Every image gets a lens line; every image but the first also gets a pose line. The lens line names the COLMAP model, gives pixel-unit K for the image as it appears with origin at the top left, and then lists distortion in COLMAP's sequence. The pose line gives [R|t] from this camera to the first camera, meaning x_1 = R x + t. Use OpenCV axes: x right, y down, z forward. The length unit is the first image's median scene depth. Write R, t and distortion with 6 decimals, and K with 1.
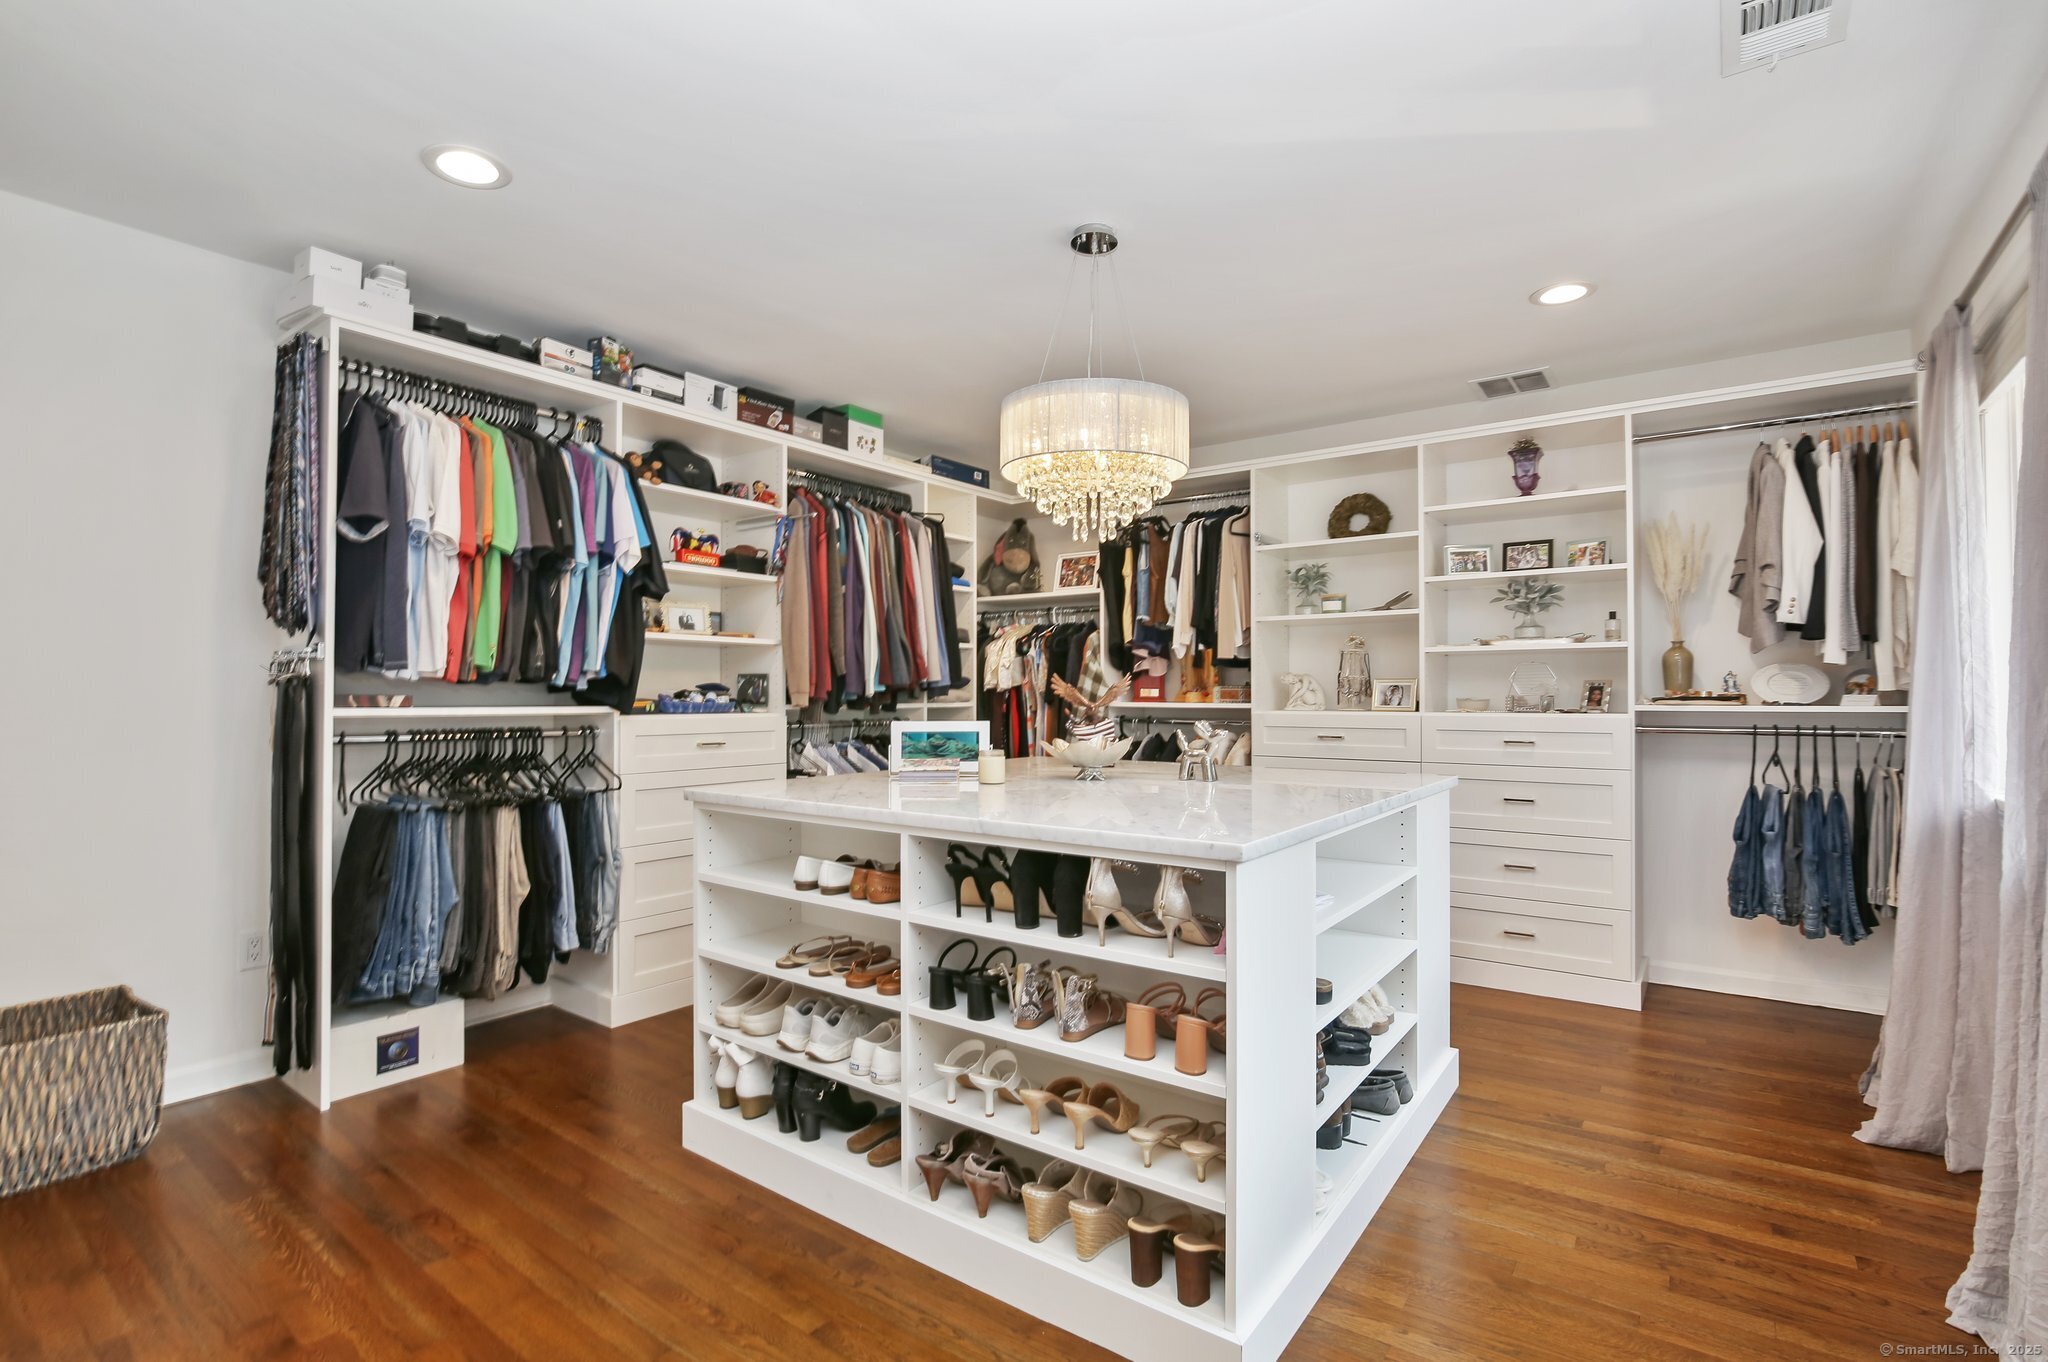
lens RADIAL K [[949.3, 0, 1025.3], [0, 949.3, 688.0], [0, 0, 1]] dist [-0.008871, -0.000326]
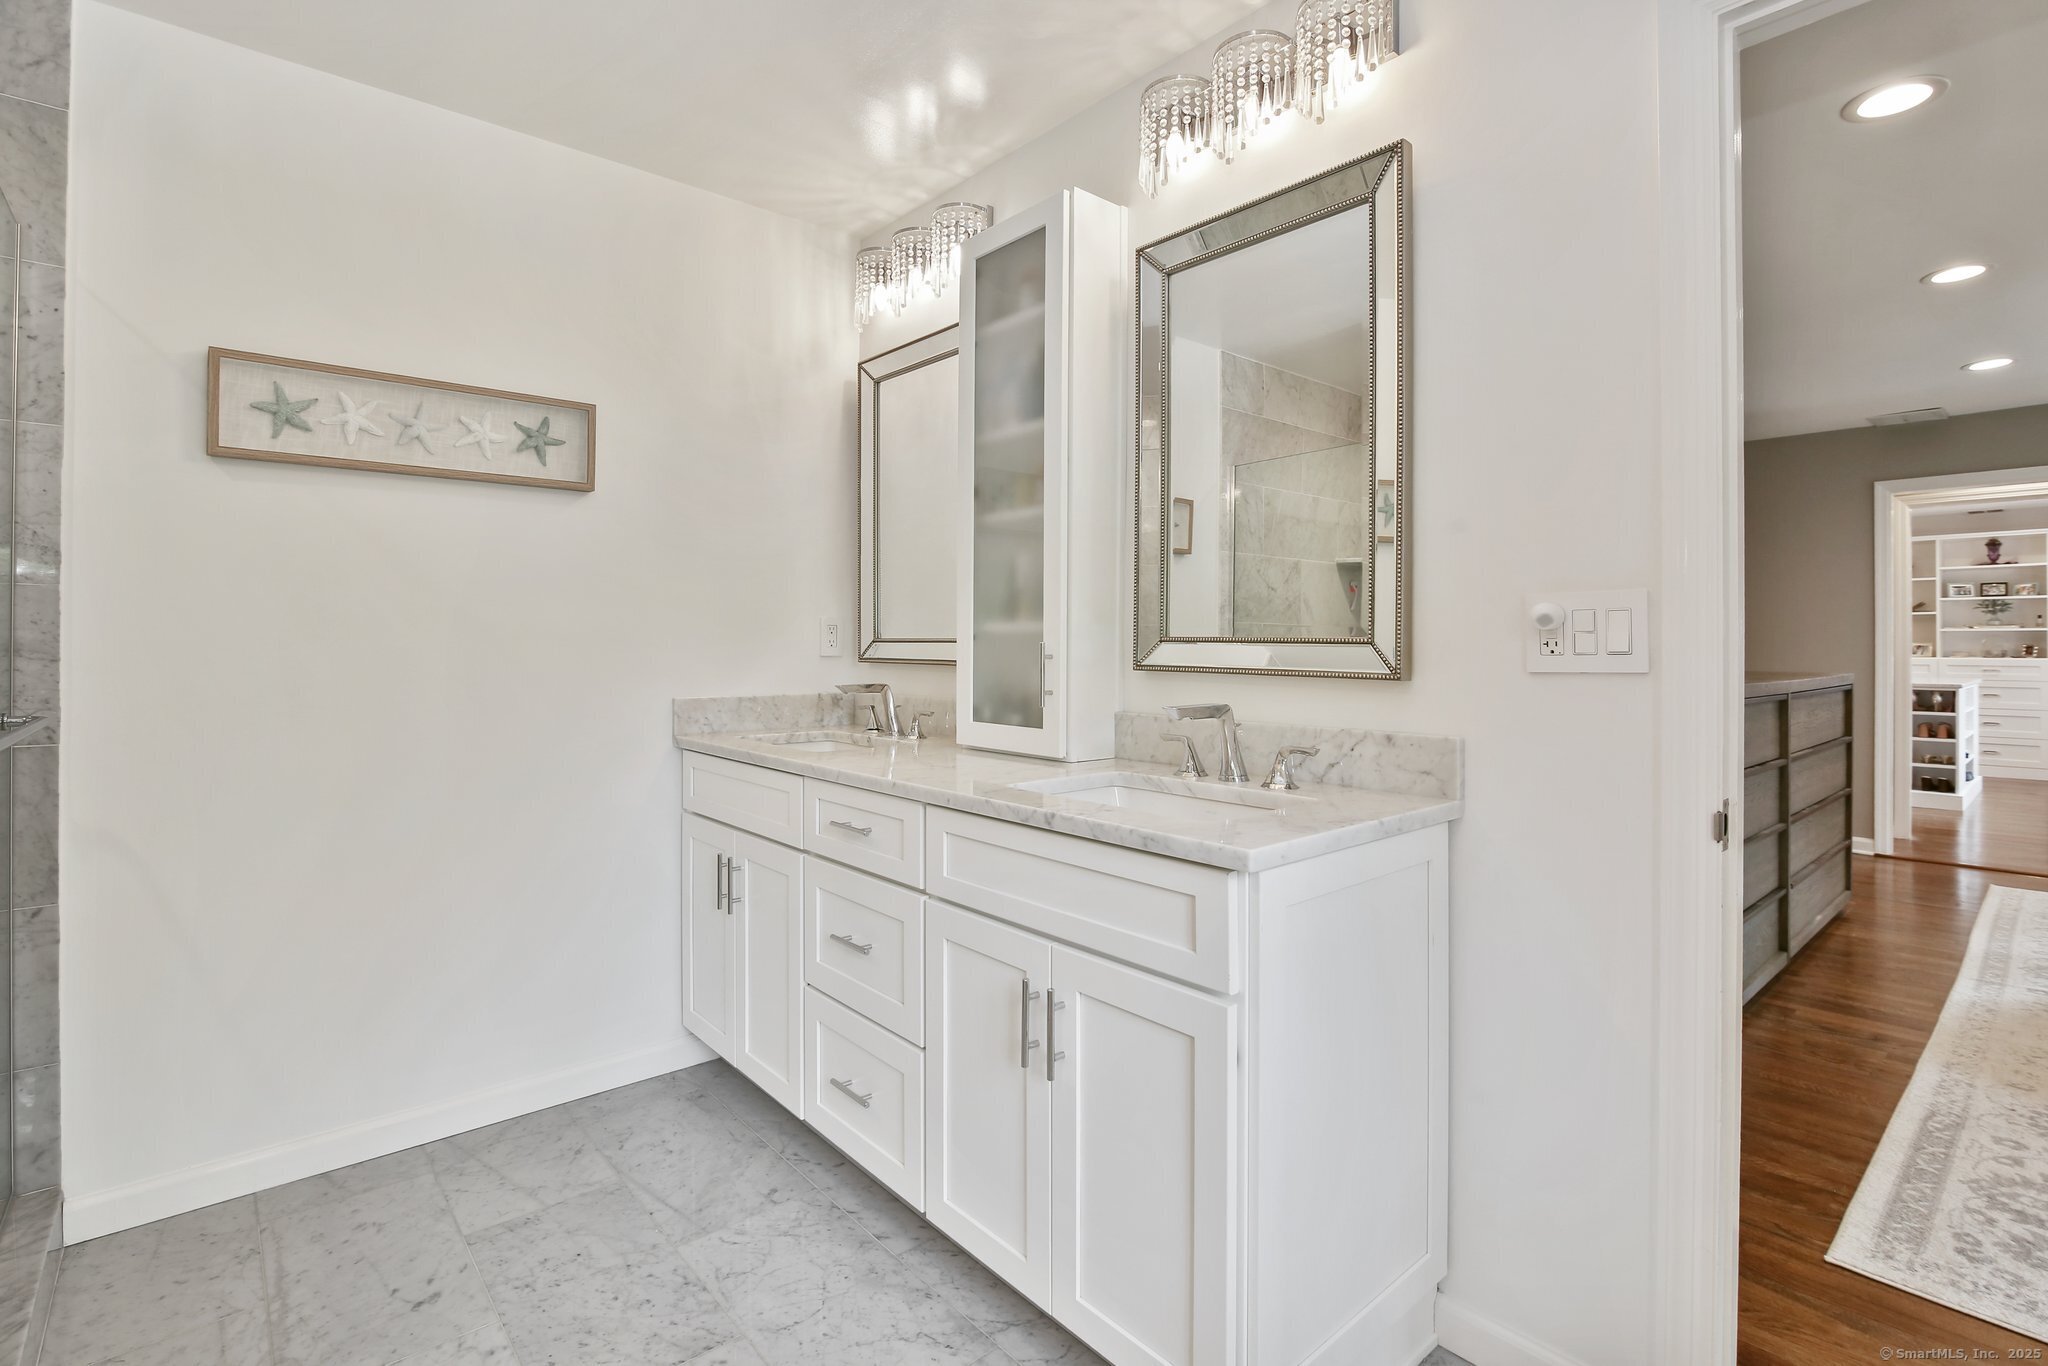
lens RADIAL K [[949.3, 0, 1056.8], [0, 949.3, 639.8], [0, 0, 1]] dist [-0.008871, -0.000326]
pose [[0.981042, -0.000221, -0.193797, -1.266268], [-0.000599, 0.999991, -0.004176, -0.006357], [0.193796, 0.004213, 0.981033, -1.691293]]
